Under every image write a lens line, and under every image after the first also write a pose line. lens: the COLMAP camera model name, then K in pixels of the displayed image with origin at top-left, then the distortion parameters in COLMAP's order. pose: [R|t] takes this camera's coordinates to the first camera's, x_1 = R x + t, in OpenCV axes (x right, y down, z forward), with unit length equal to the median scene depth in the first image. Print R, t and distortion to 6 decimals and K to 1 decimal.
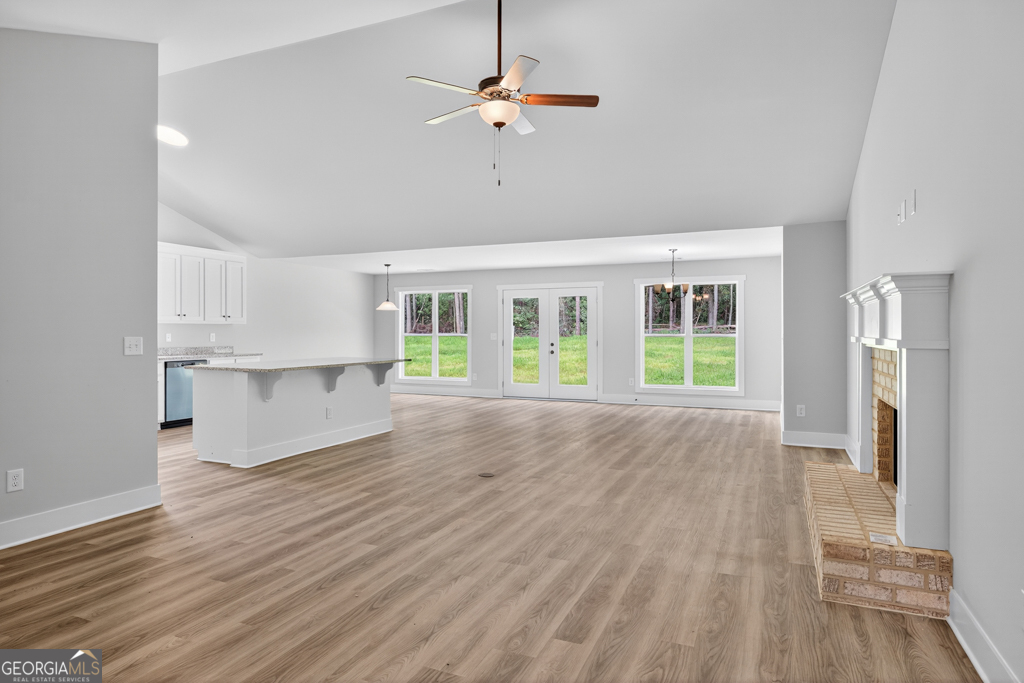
lens RADIAL K [[600.0, 0, 504.1], [0, 600.0, 336.8], [0, 0, 1]] dist [-0.004162, 0.001717]
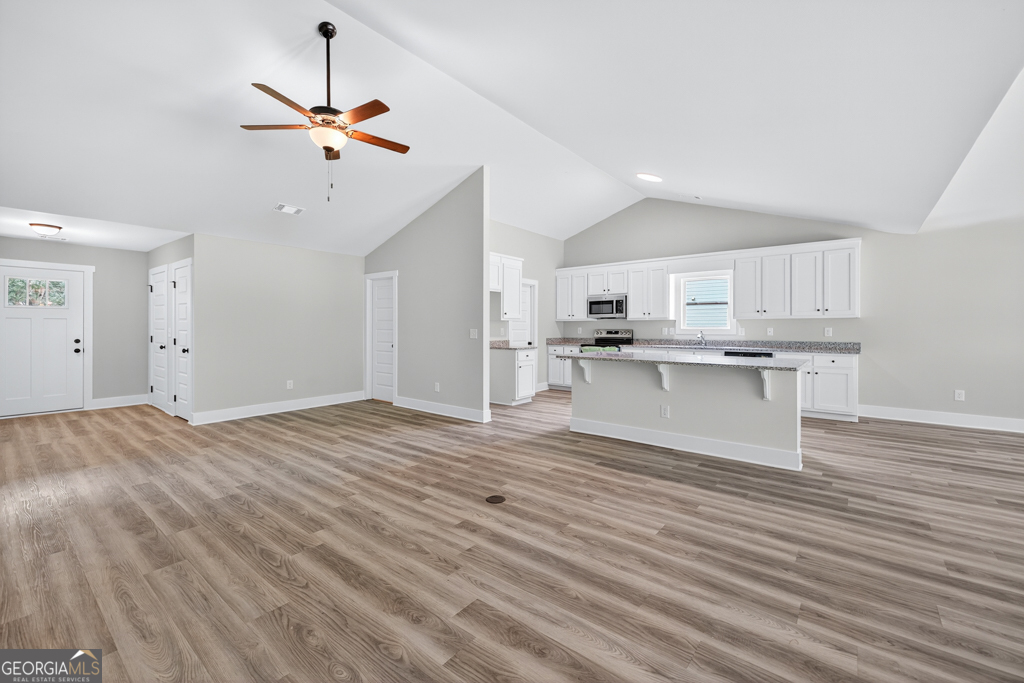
lens RADIAL K [[430.3, 0, 507.4], [0, 430.3, 324.7], [0, 0, 1]] dist [0.007157, -0.001400]
pose [[-0.260861, -0.005595, -0.965360, 0.341943], [-0.008264, 0.999960, -0.003563, -0.004749], [0.965341, 0.007048, -0.260896, 0.743320]]
